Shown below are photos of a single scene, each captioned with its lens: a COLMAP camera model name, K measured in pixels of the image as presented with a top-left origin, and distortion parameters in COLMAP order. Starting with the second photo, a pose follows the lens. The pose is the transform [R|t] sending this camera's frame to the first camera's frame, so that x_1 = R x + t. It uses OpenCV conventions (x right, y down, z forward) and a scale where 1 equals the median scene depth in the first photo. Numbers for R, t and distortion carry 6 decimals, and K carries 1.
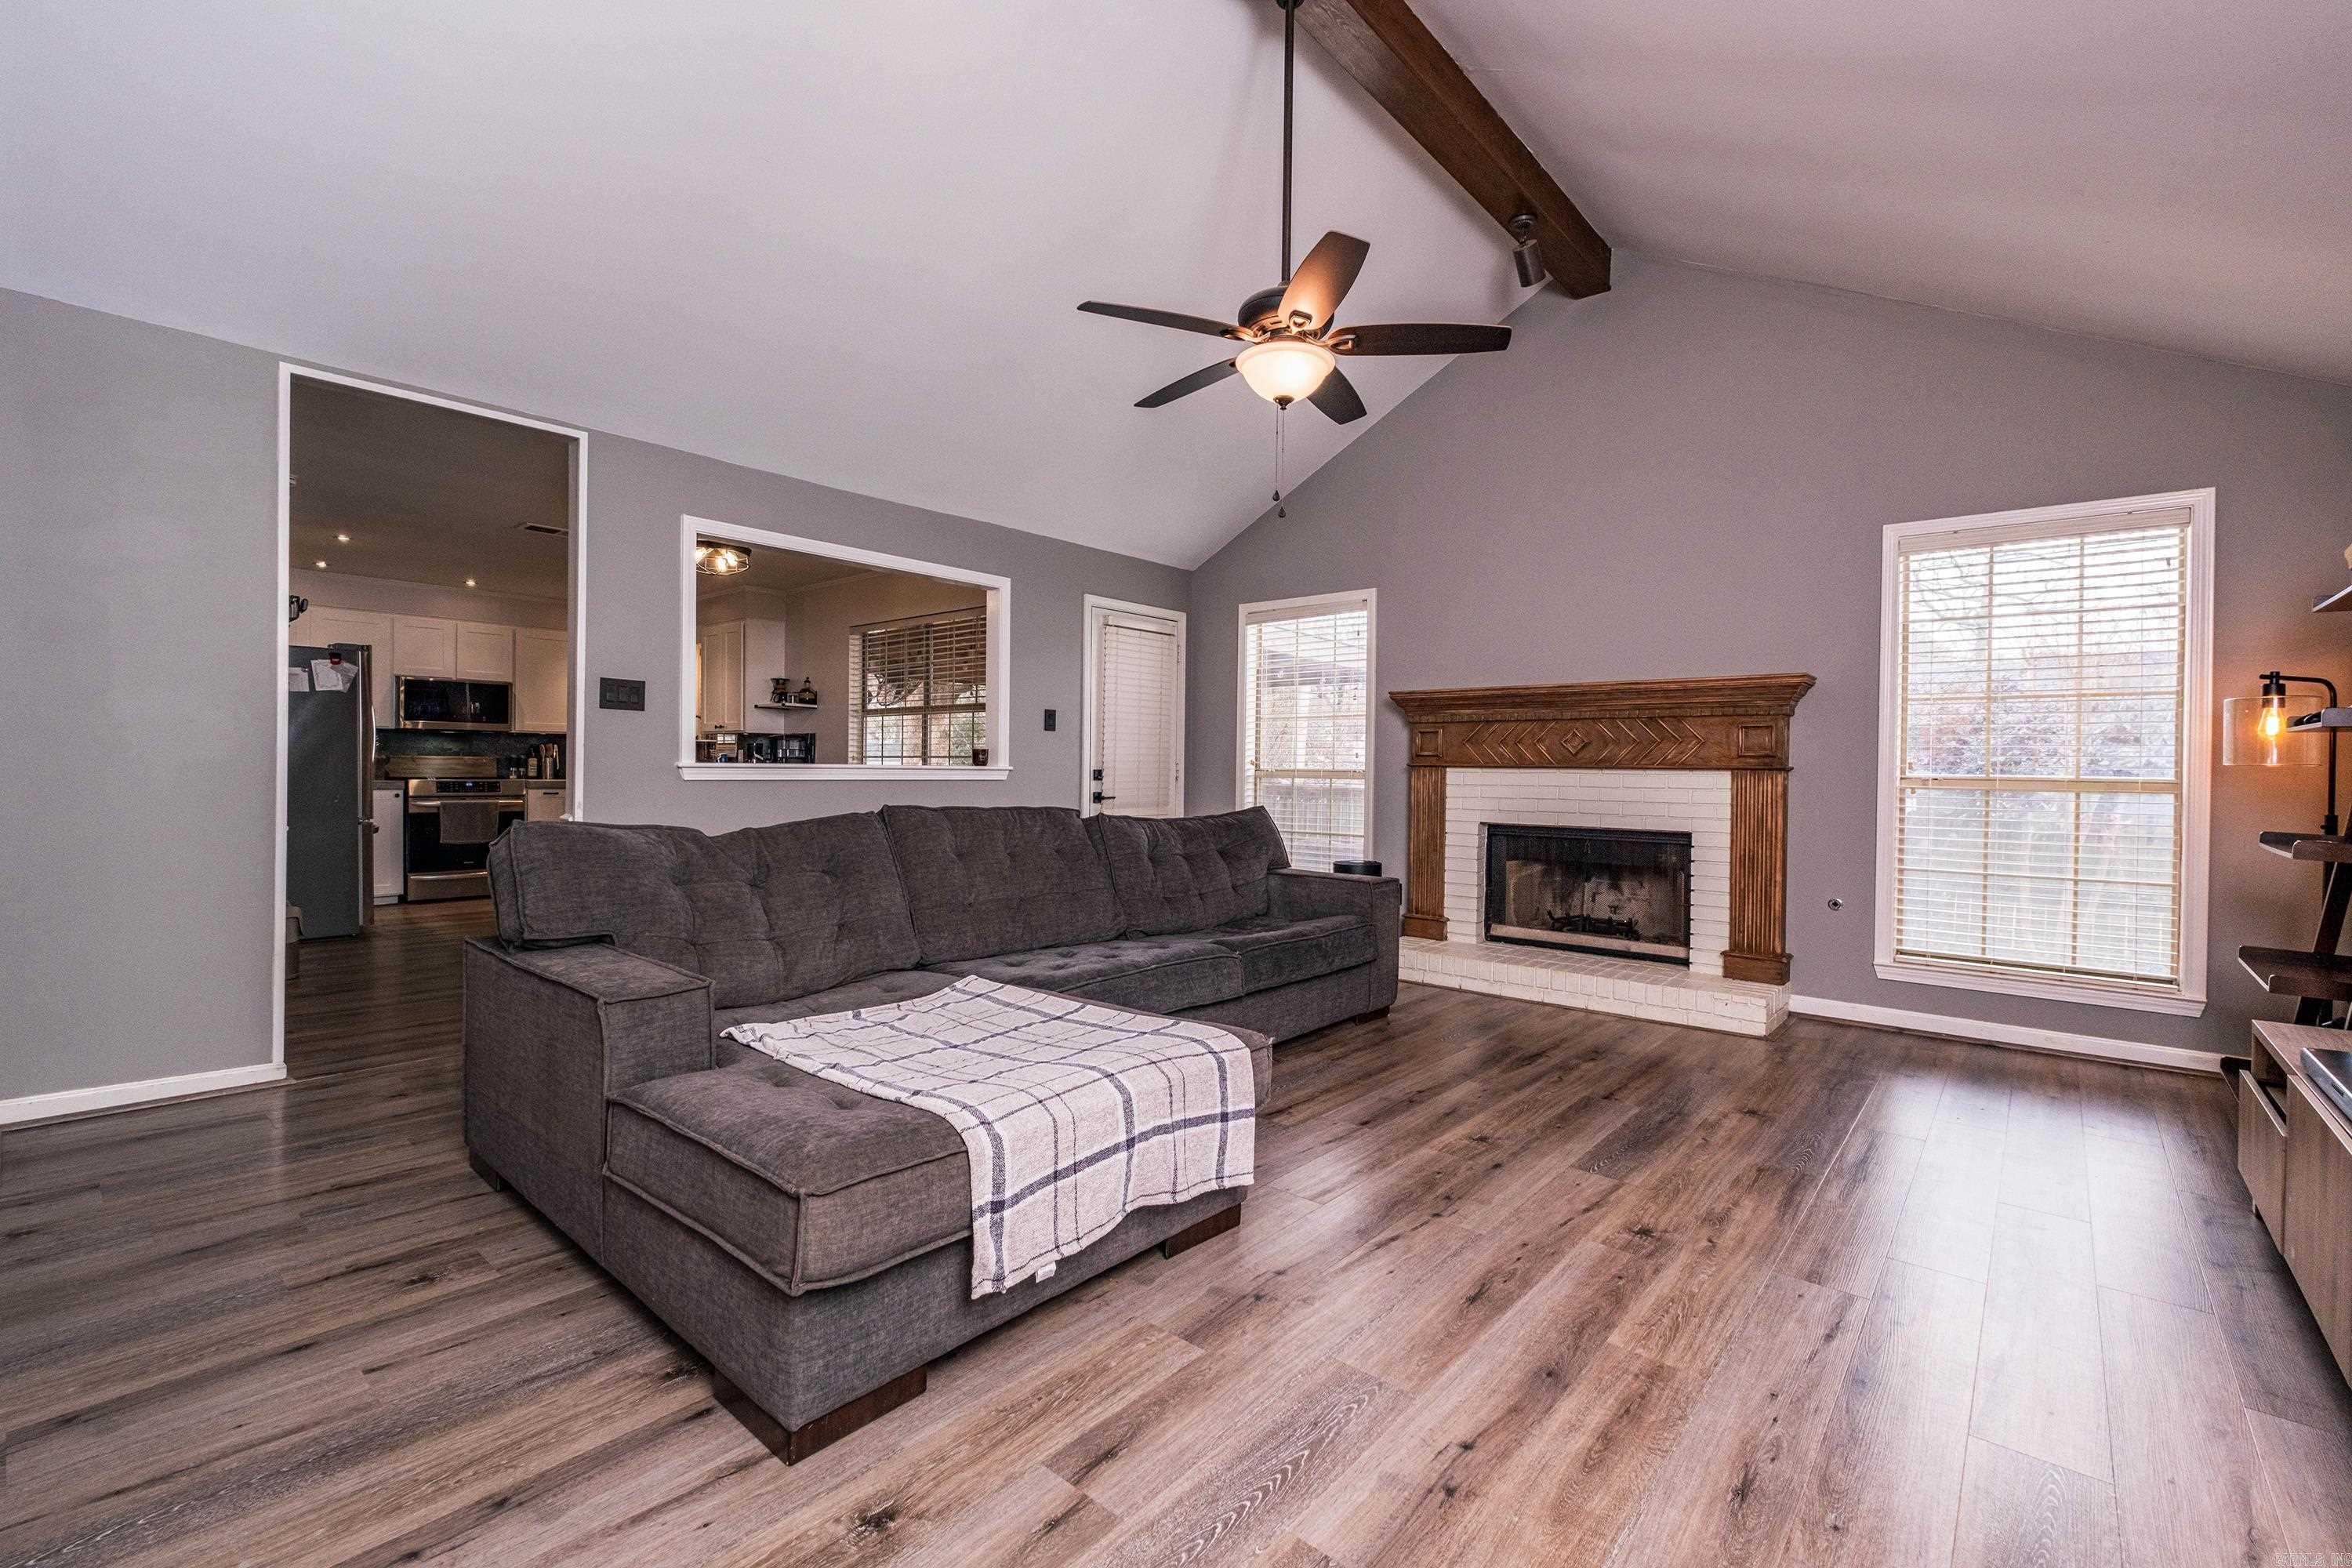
lens RADIAL K [[1012.8, 0, 1173.5], [0, 1012.8, 775.3], [0, 0, 1]] dist [-0.001098, -0.000808]
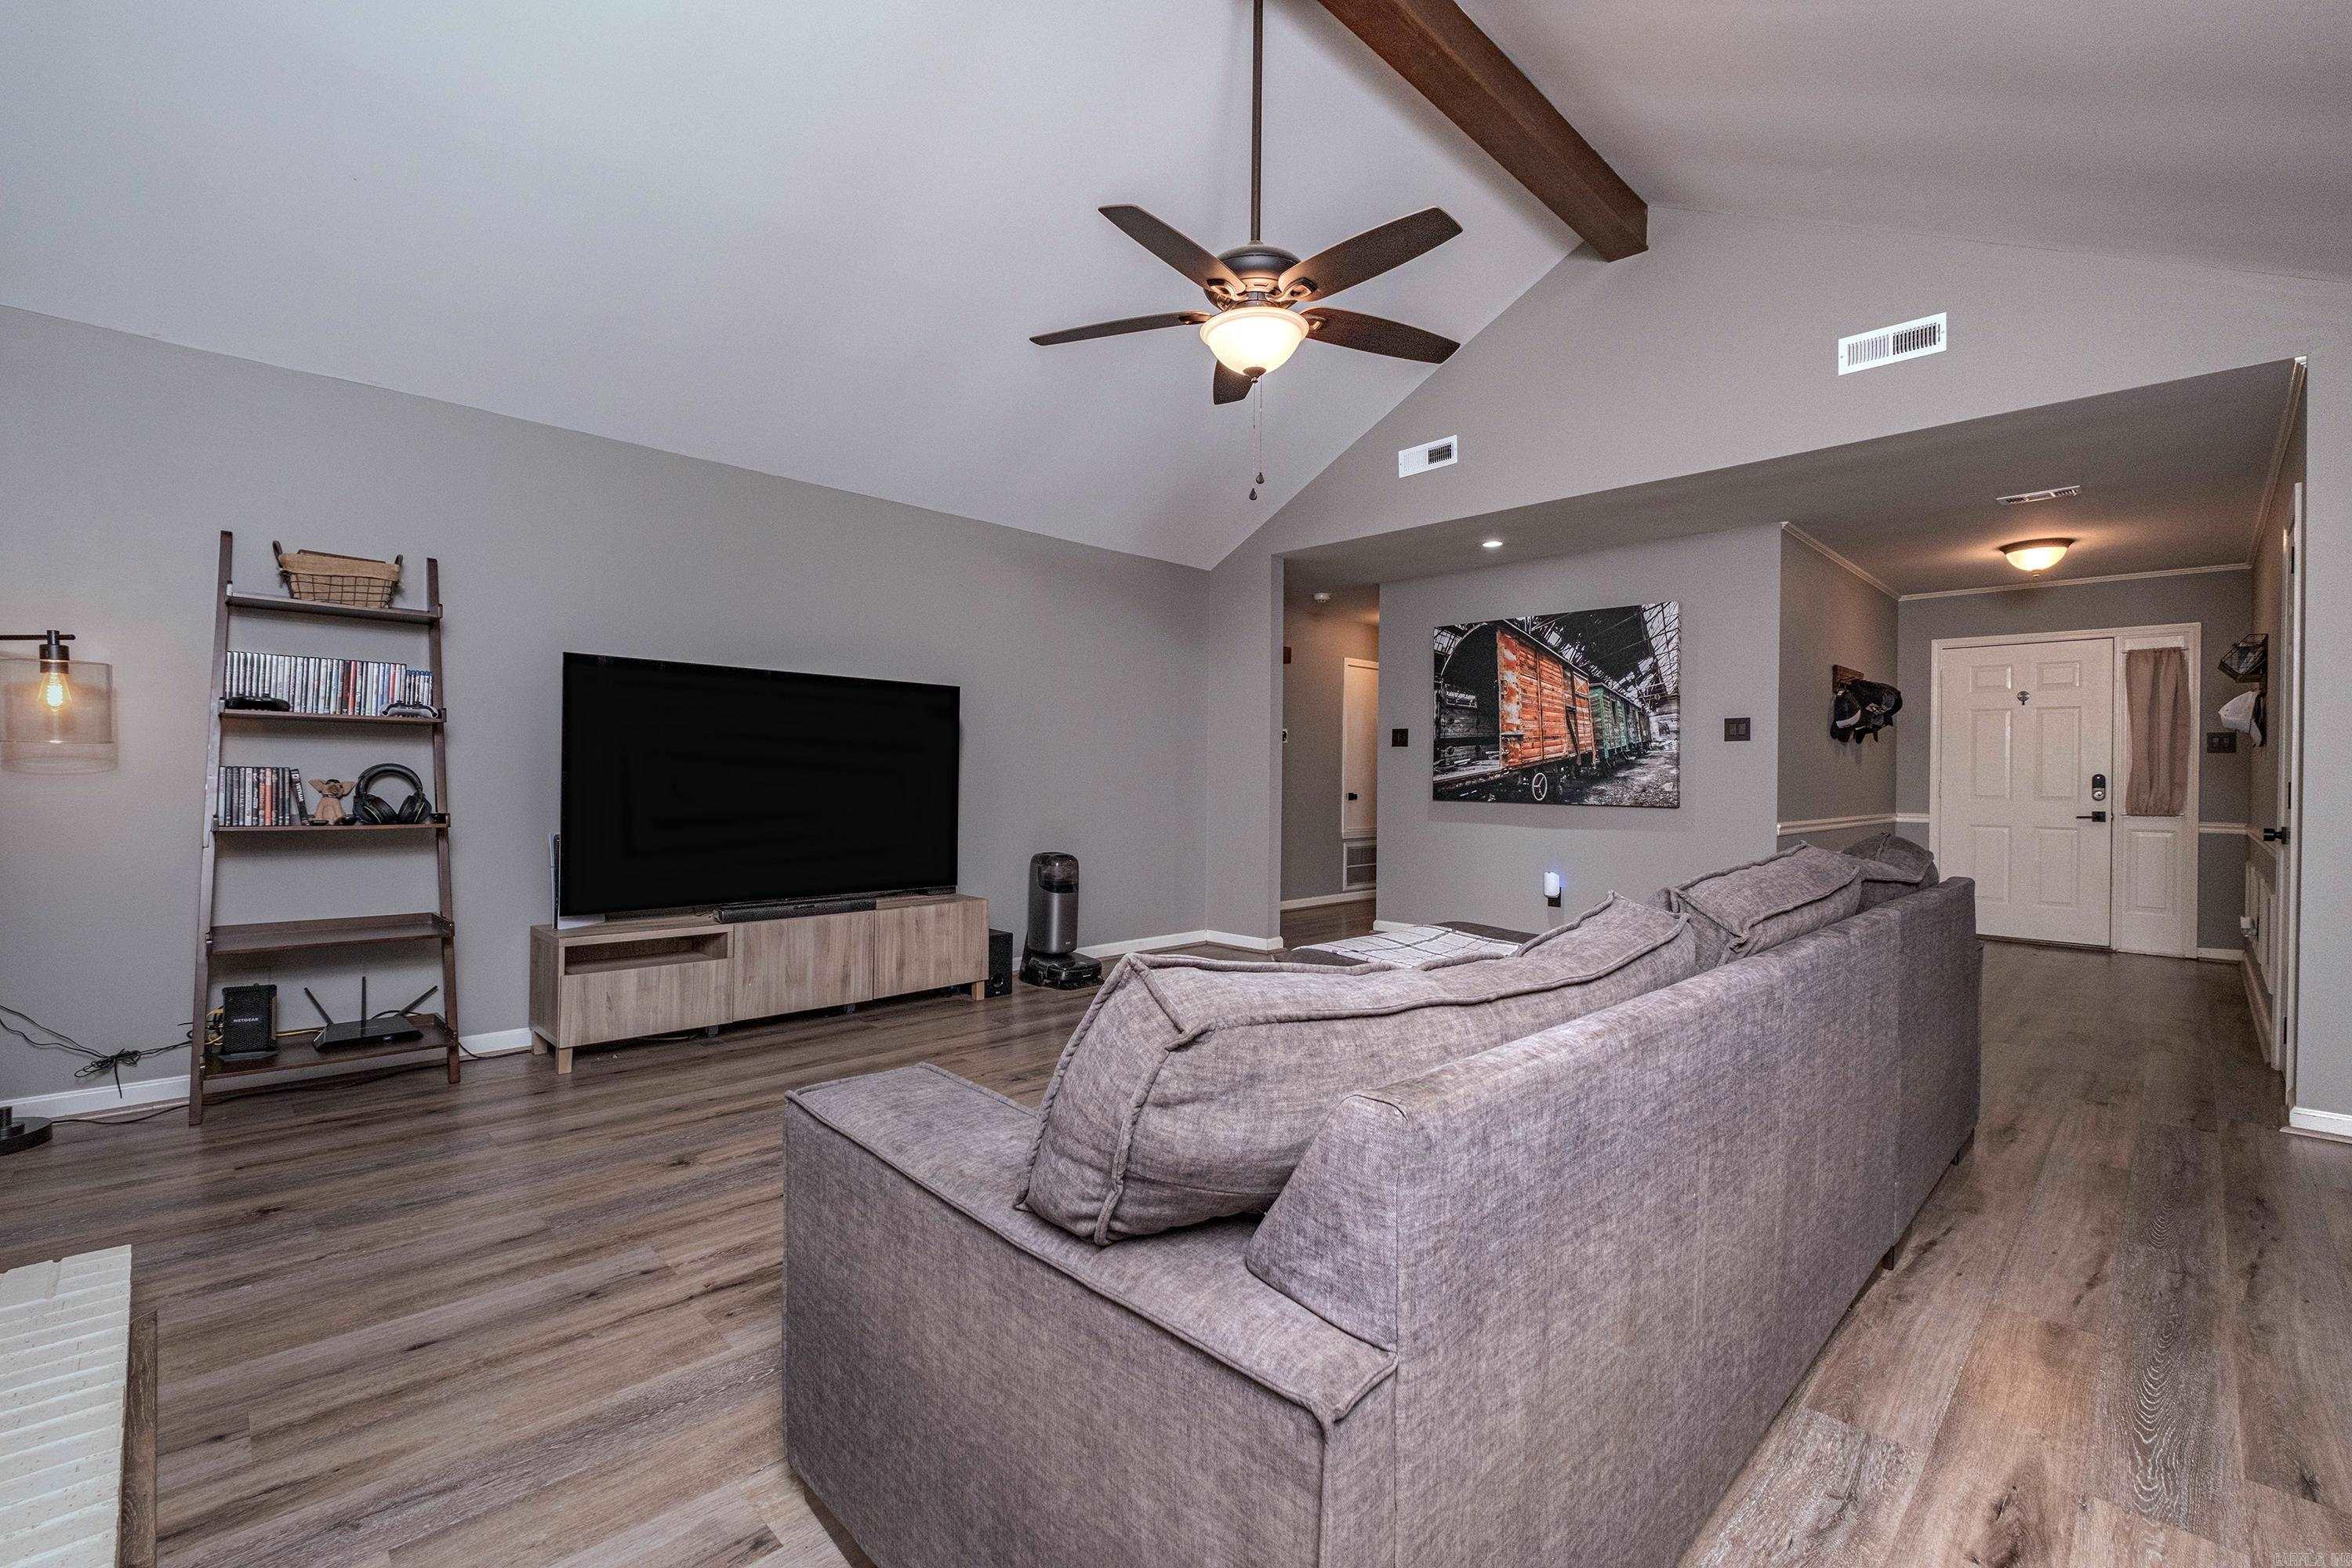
lens RADIAL K [[1007.0, 0, 1177.0], [0, 1007.0, 777.7], [0, 0, 1]] dist [0.000369, -0.000188]
pose [[-0.996565, -0.023775, 0.079325, 0.080332], [-0.022833, 0.999658, 0.012762, -0.012090], [-0.079601, 0.010907, -0.996767, 1.575165]]
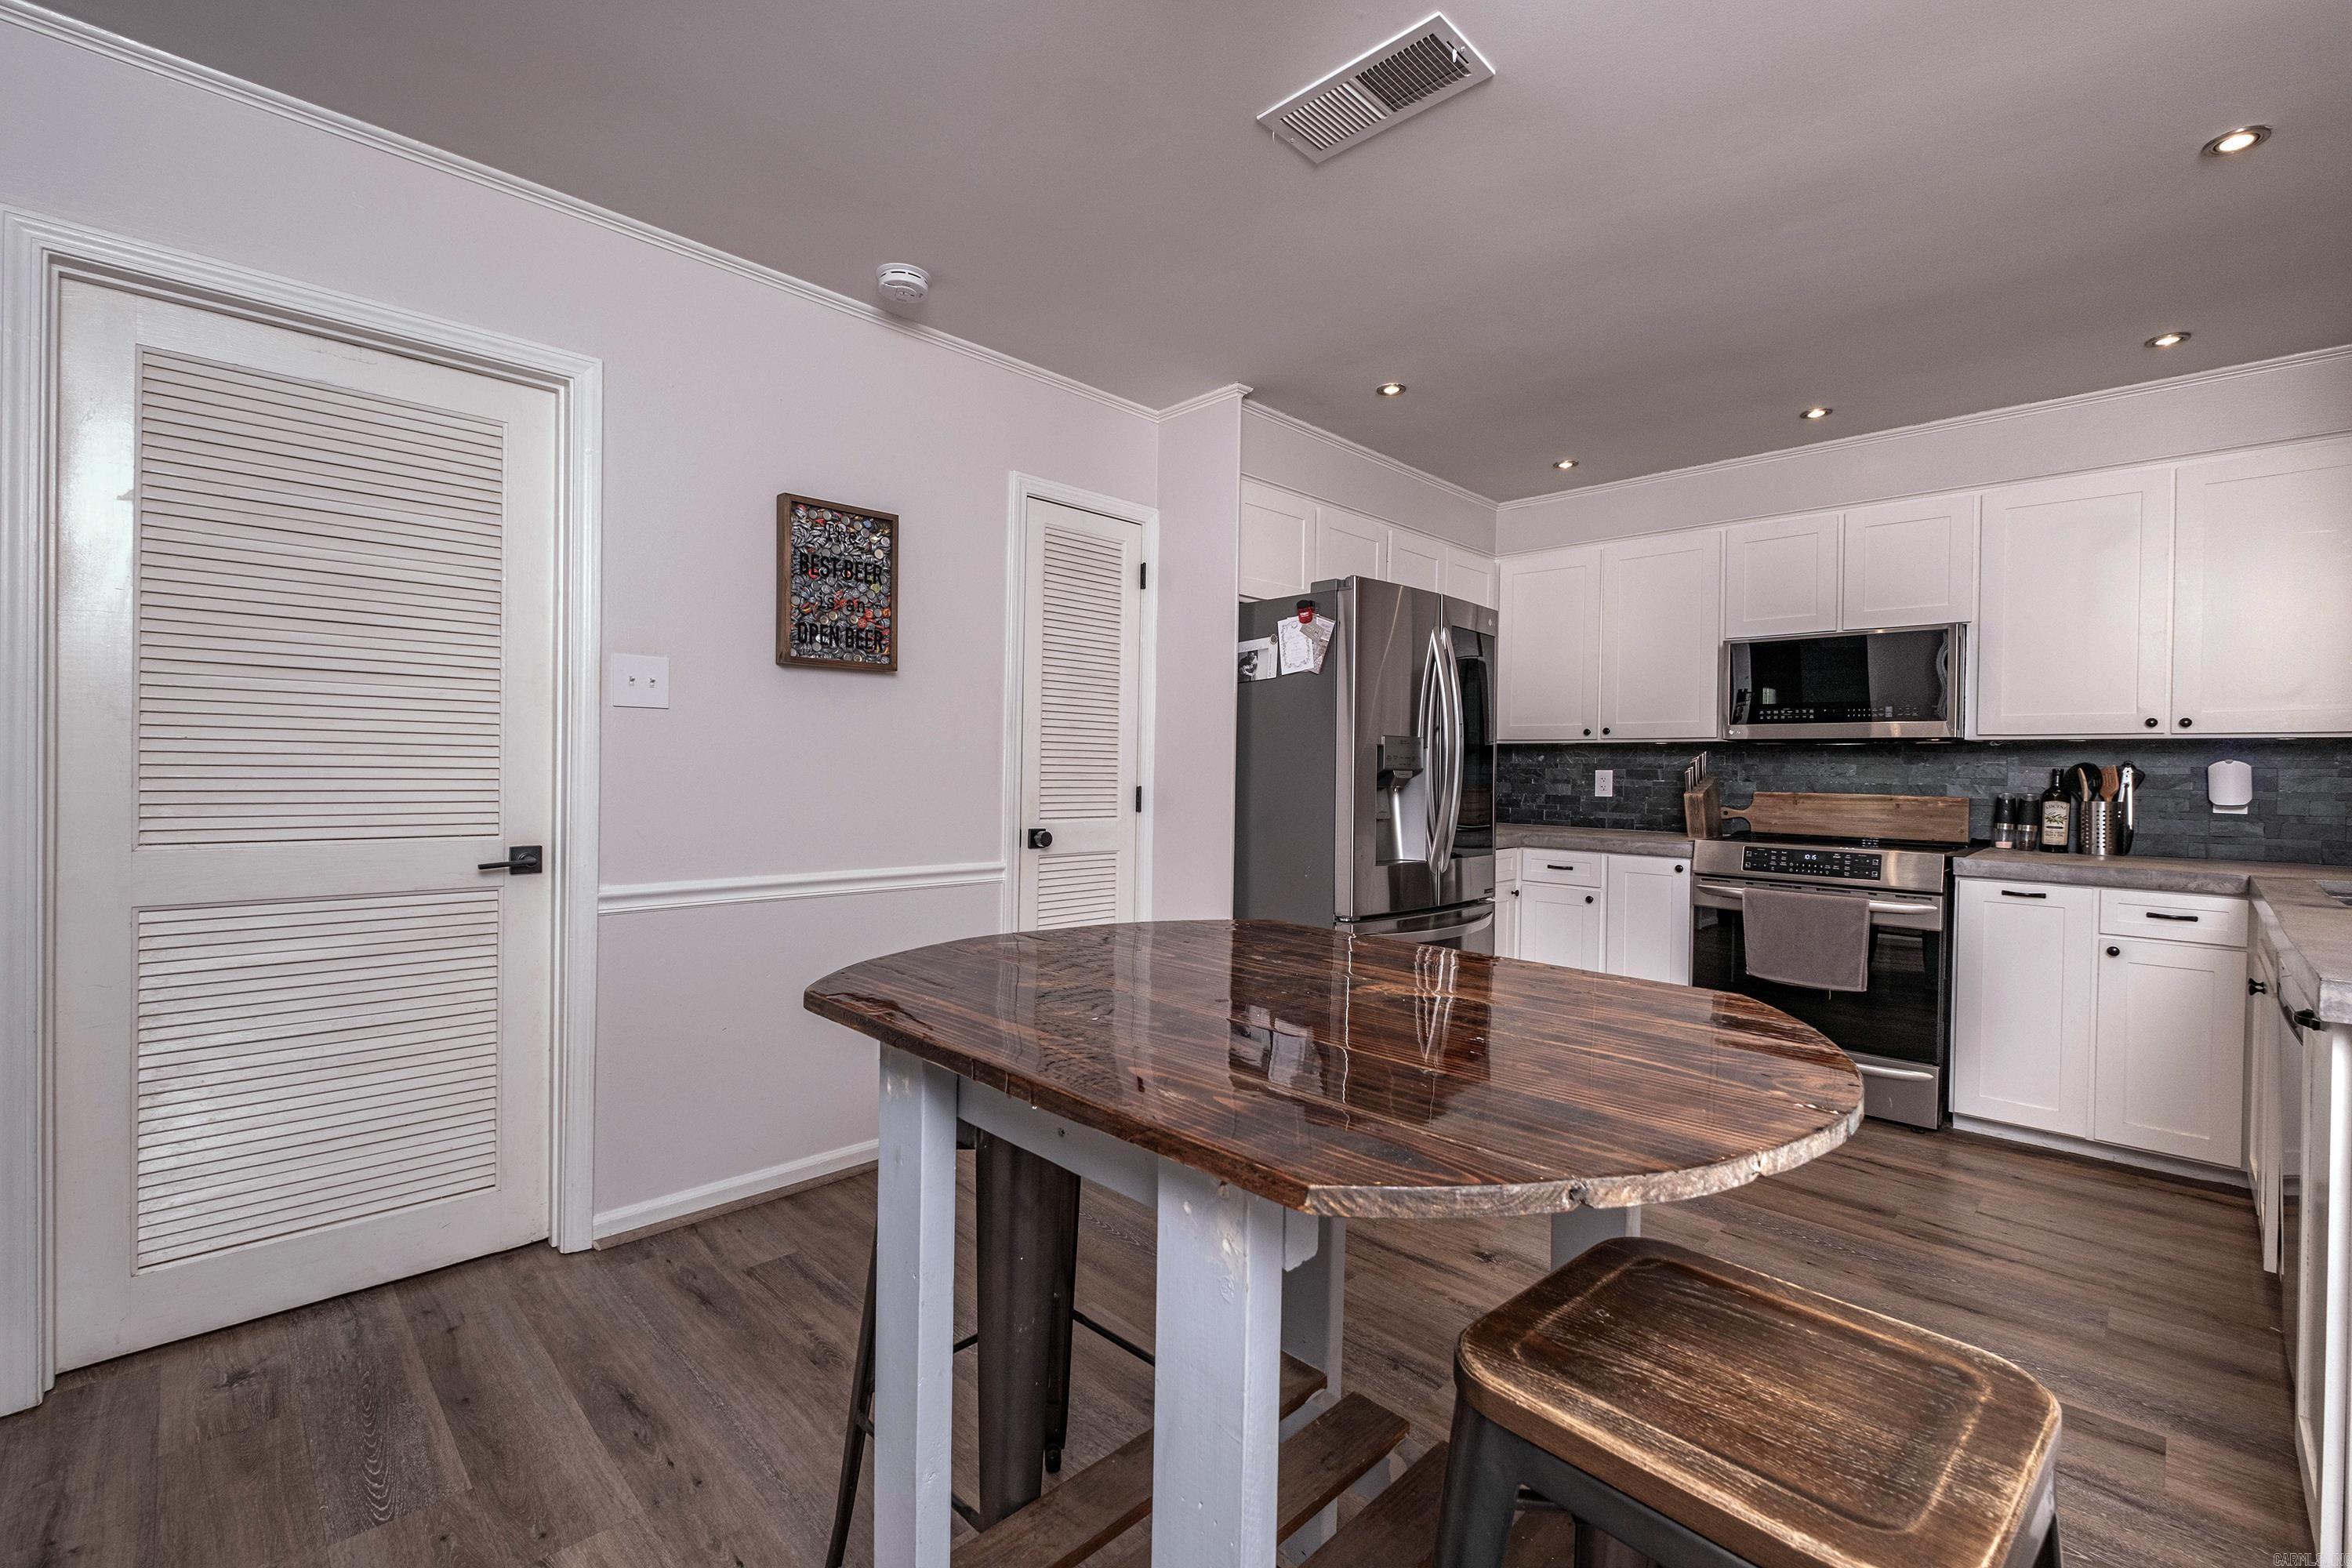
lens RADIAL K [[1007.0, 0, 1177.0], [0, 1007.0, 777.7], [0, 0, 1]] dist [0.000369, -0.000188]
pose [[-0.083382, -0.001657, -0.996516, -0.463649], [-0.023741, 0.999718, 0.000324, -0.041626], [0.996235, 0.023686, -0.083398, 1.548570]]
